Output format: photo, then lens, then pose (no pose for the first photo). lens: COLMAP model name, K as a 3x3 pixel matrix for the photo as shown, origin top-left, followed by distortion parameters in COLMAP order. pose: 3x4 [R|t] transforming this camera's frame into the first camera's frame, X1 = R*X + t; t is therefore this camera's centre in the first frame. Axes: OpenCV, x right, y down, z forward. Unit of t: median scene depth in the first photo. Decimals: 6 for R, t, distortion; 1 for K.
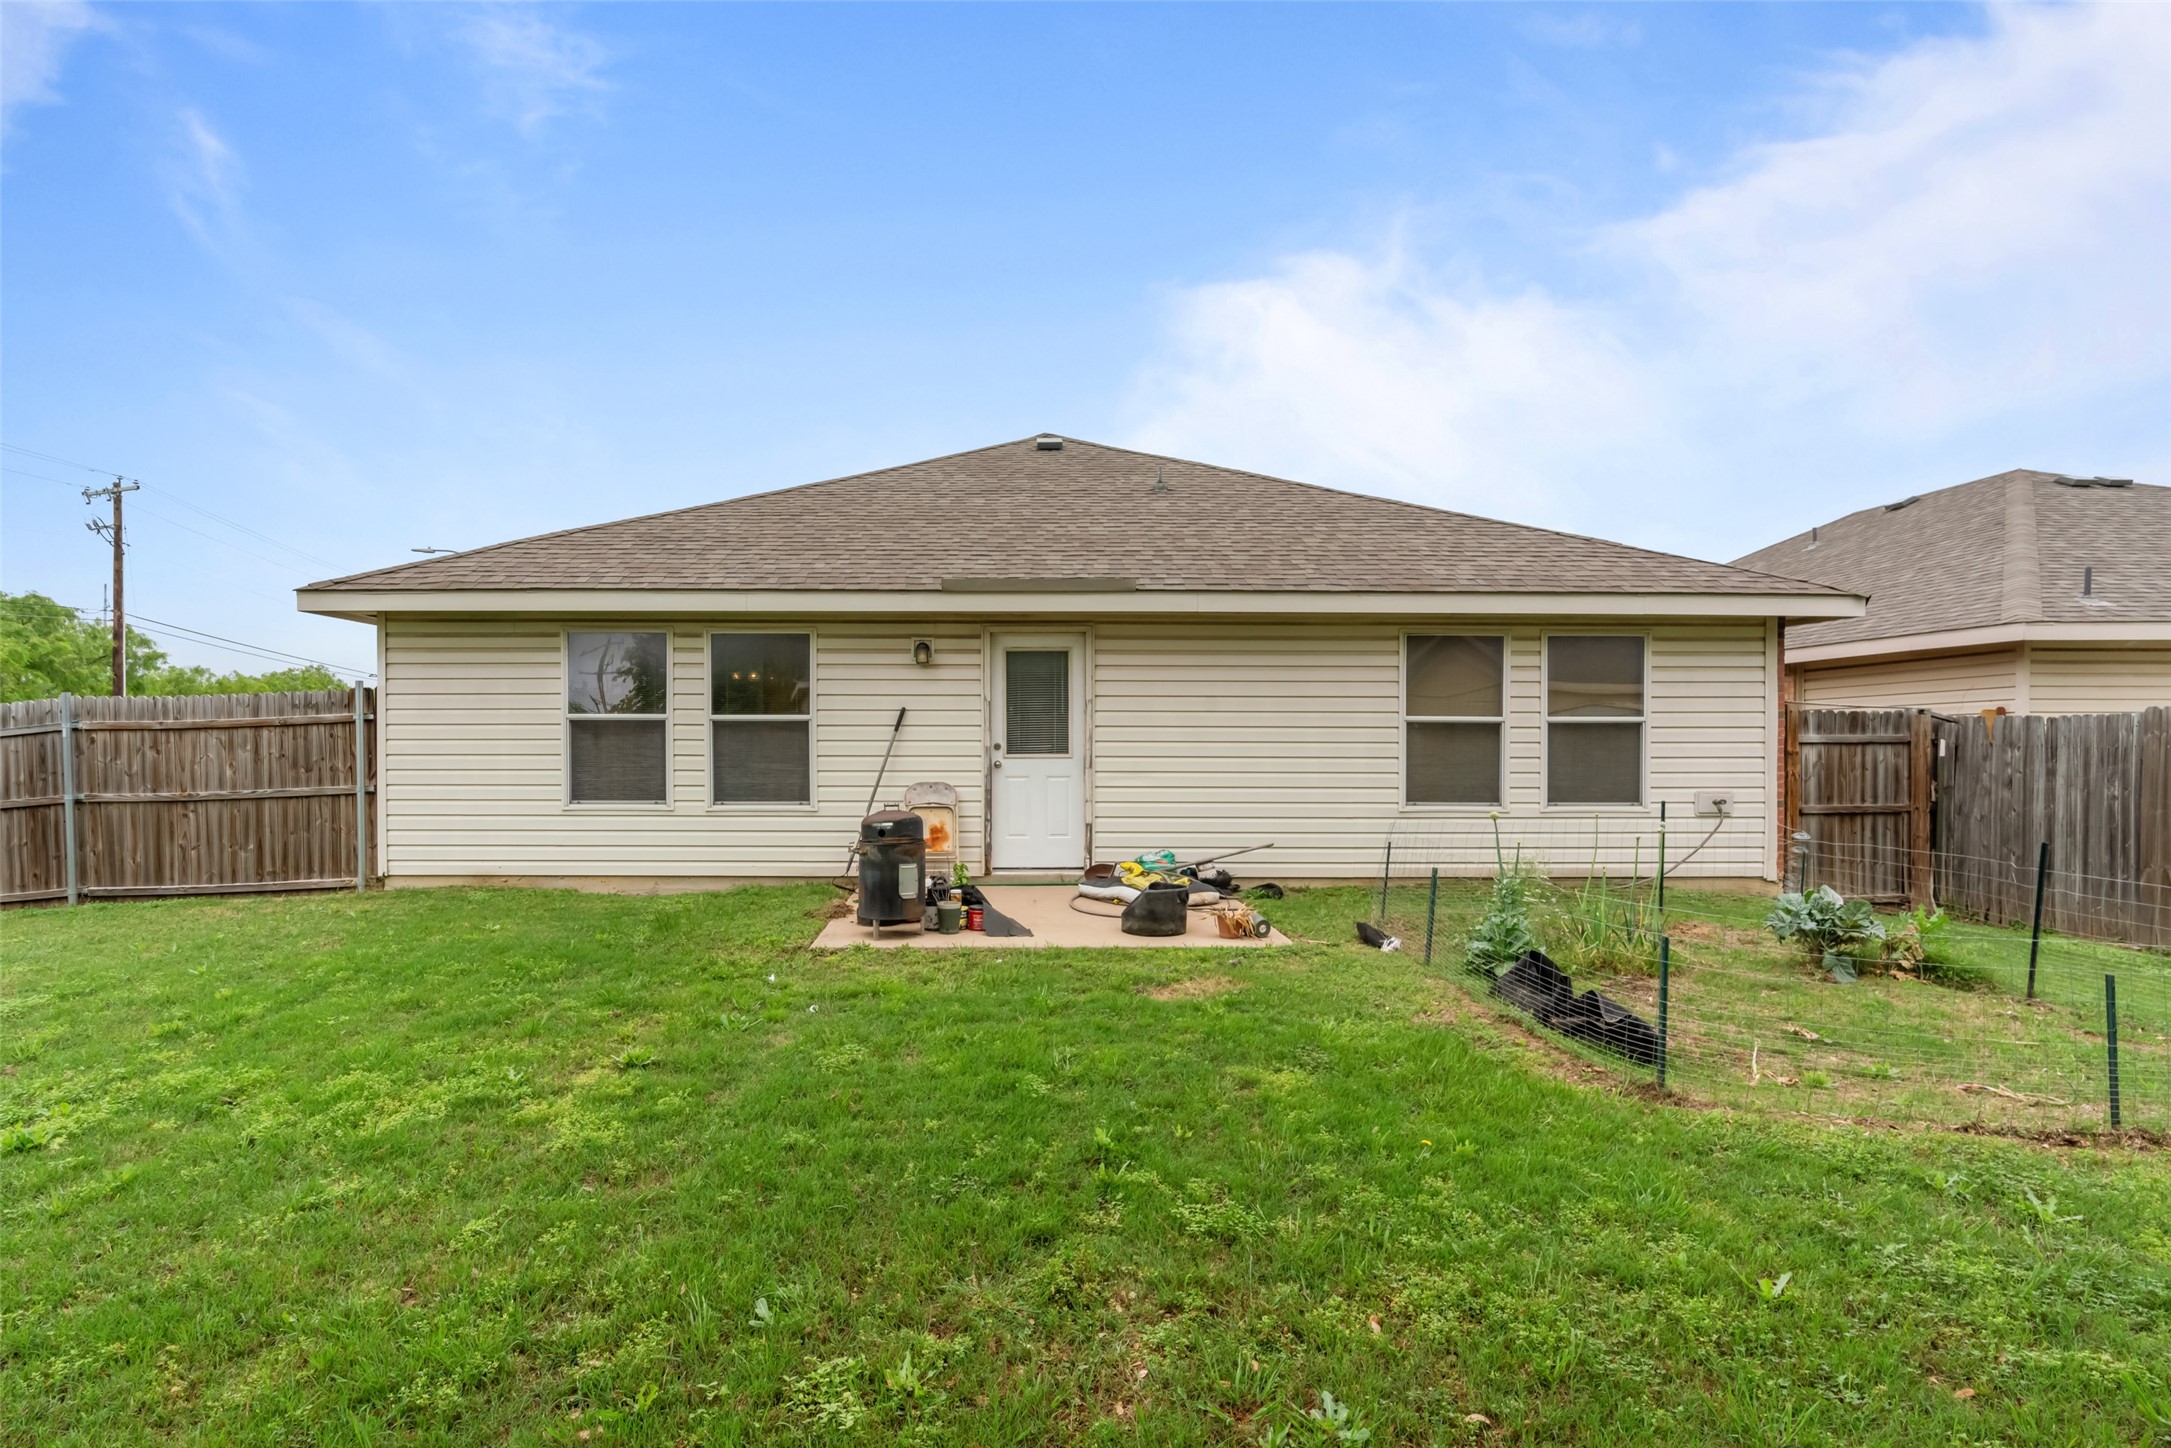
lens RADIAL K [[1025.8, 0, 1085.5], [0, 1025.8, 724.0], [0, 0, 1]] dist [0.000509, 0.000138]
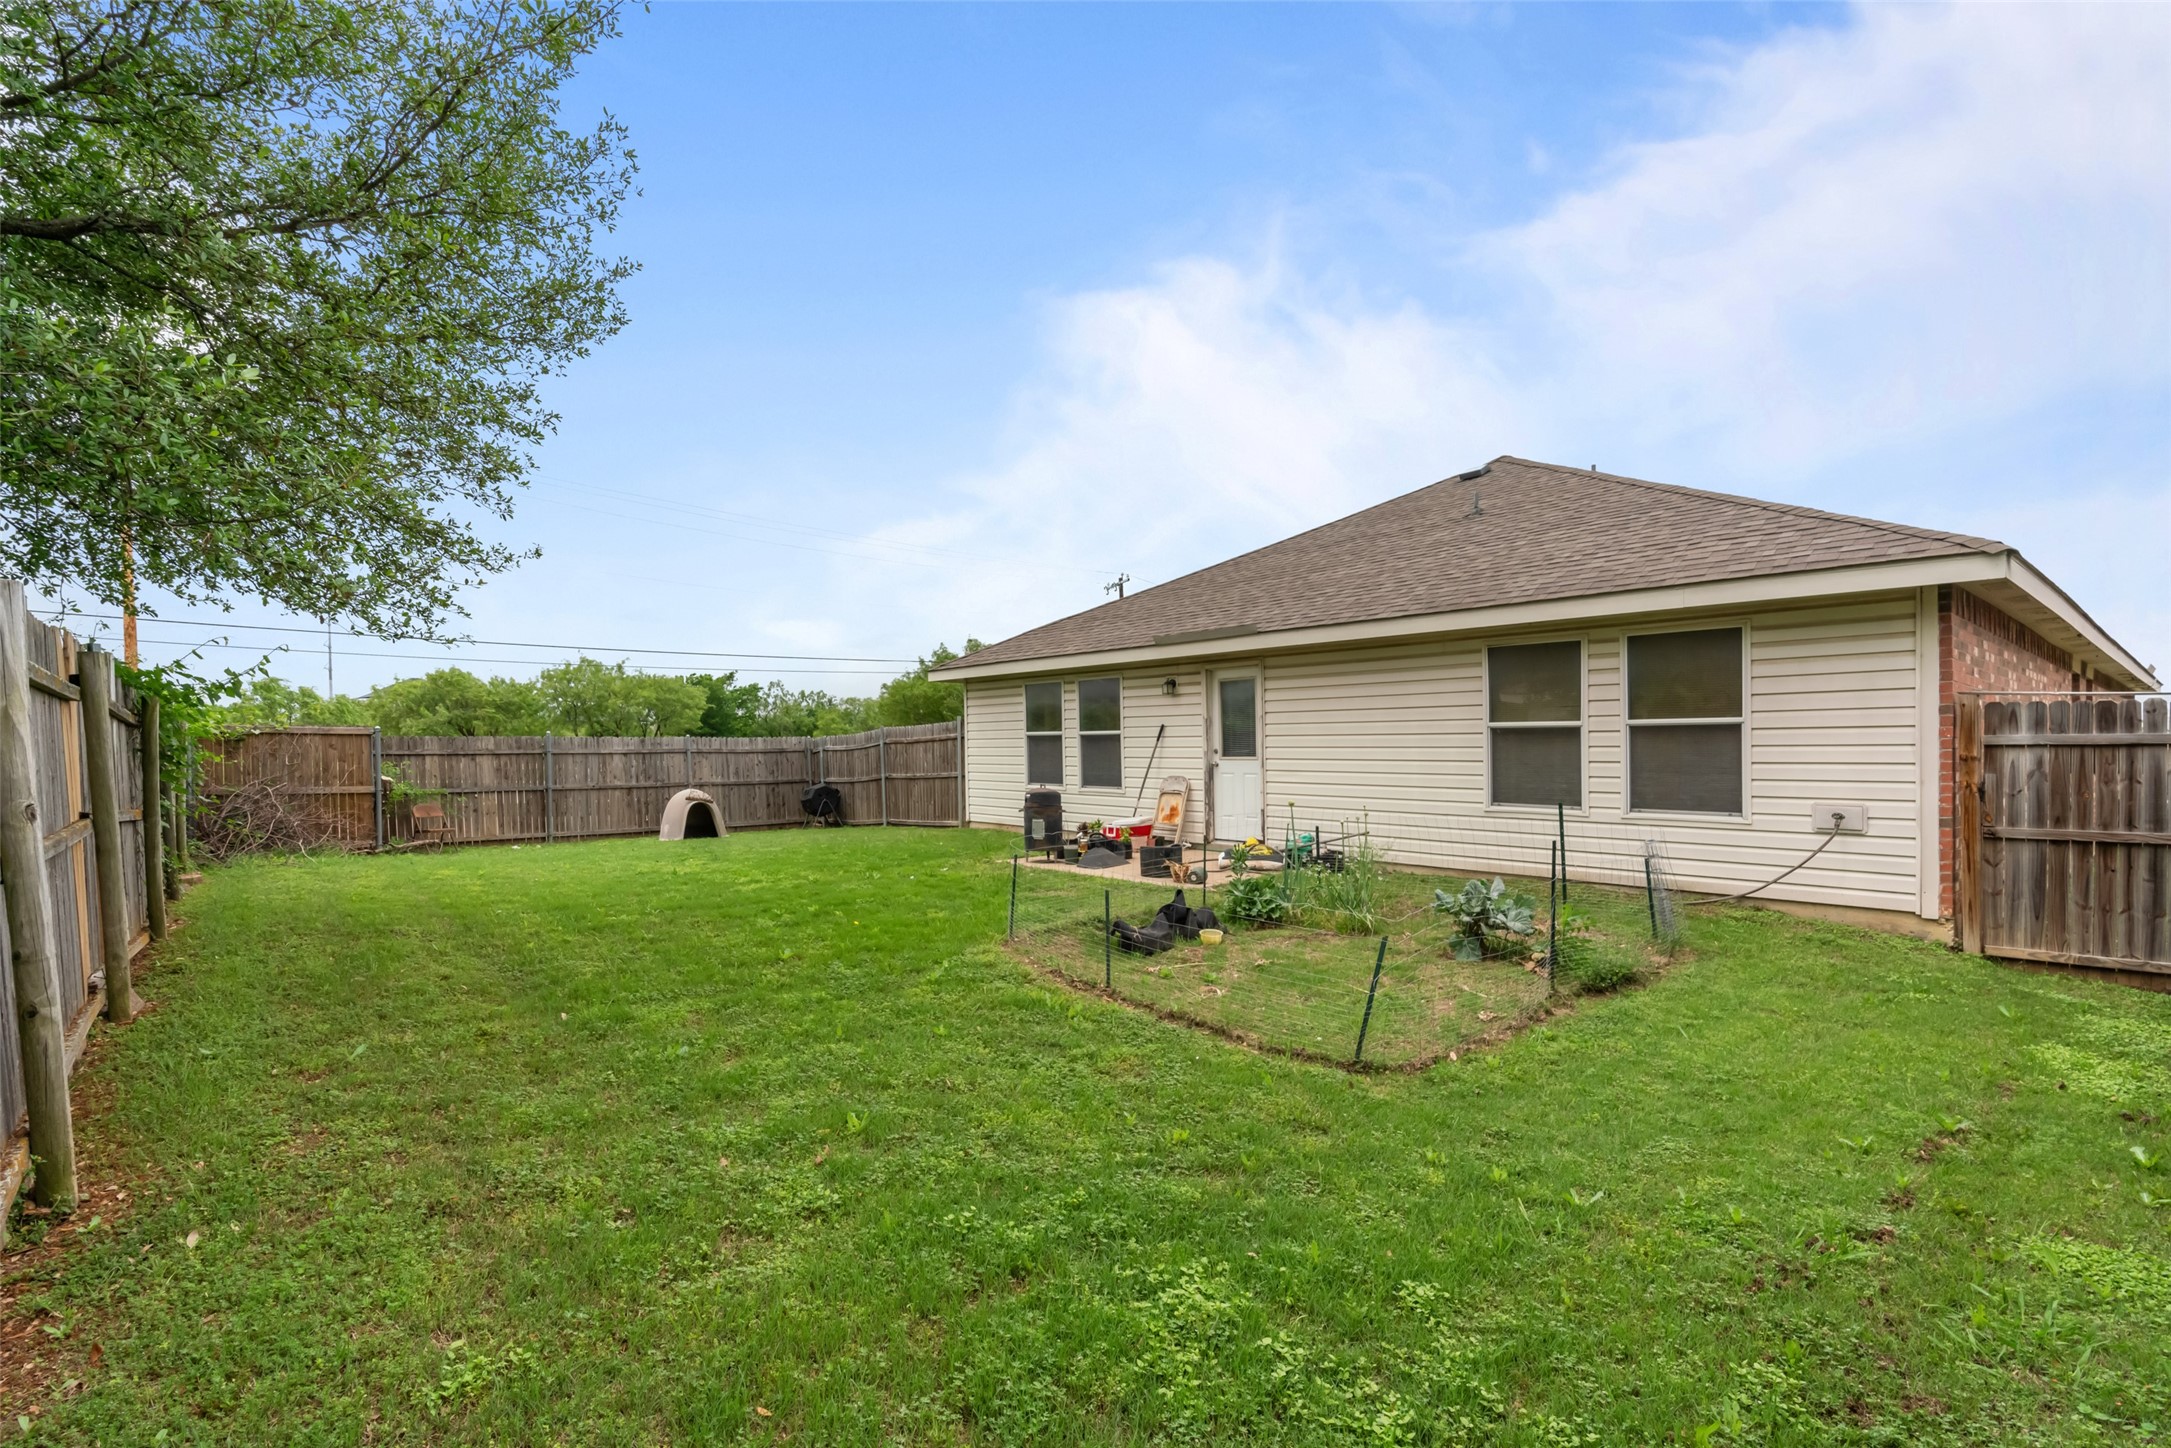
lens RADIAL K [[993.1, 0, 1085.5], [0, 993.1, 724.0], [0, 0, 1]] dist [-0.015249, -0.000155]
pose [[0.641134, -0.021927, -0.767115, 0.835844], [0.016448, 0.999755, -0.014830, 0.002294], [0.767252, -0.003109, 0.641338, 0.009012]]
